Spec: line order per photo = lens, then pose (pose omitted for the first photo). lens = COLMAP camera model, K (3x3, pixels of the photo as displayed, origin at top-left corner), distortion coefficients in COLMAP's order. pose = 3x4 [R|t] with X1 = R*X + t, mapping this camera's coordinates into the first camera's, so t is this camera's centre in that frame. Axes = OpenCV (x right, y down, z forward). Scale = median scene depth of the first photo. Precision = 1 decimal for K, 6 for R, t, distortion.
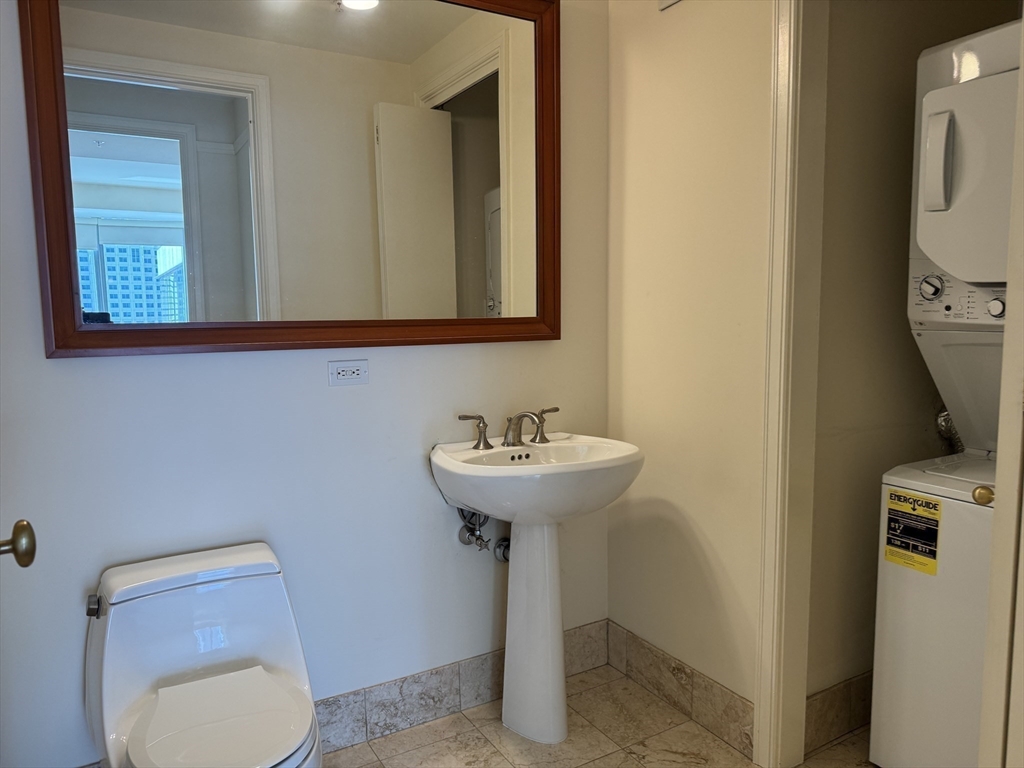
lens RADIAL K [[716.4, 0, 512.0], [0, 716.4, 384.0], [0, 0, 1]] dist [0.001907, 0.000777]
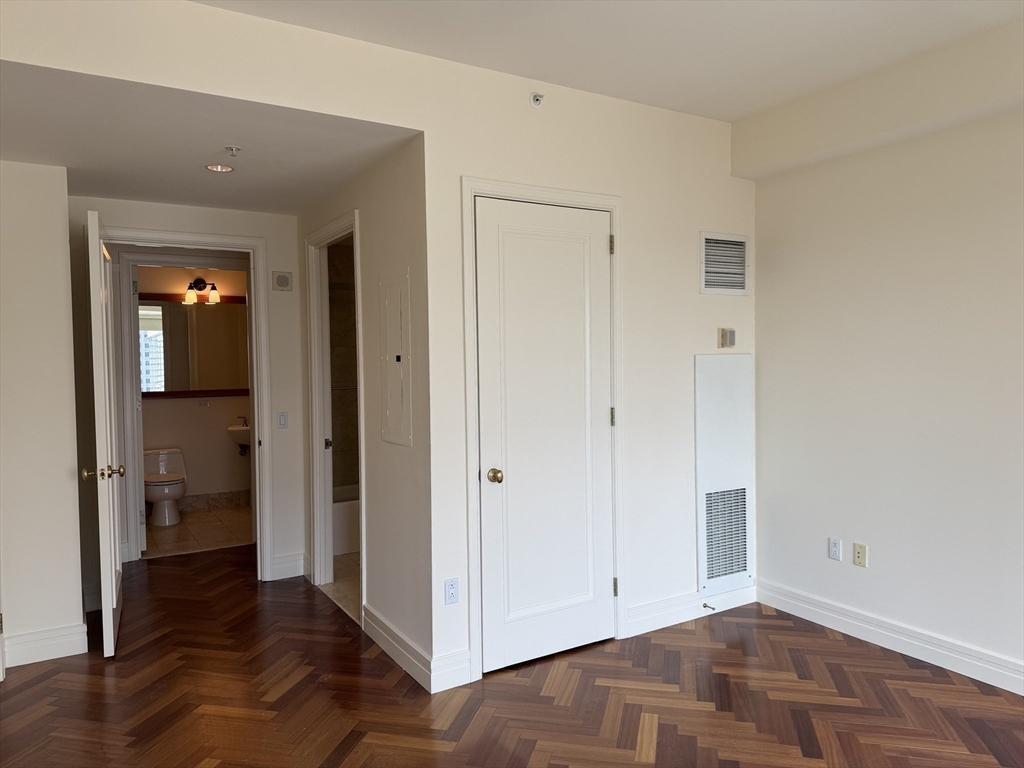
lens RADIAL K [[716.4, 0, 512.0], [0, 716.4, 384.0], [0, 0, 1]] dist [0.001907, 0.000777]
pose [[0.994002, -0.004531, -0.109270, 1.438388], [-0.001549, 0.998458, -0.055495, 0.059607], [0.109353, 0.055331, 0.992462, -2.055001]]
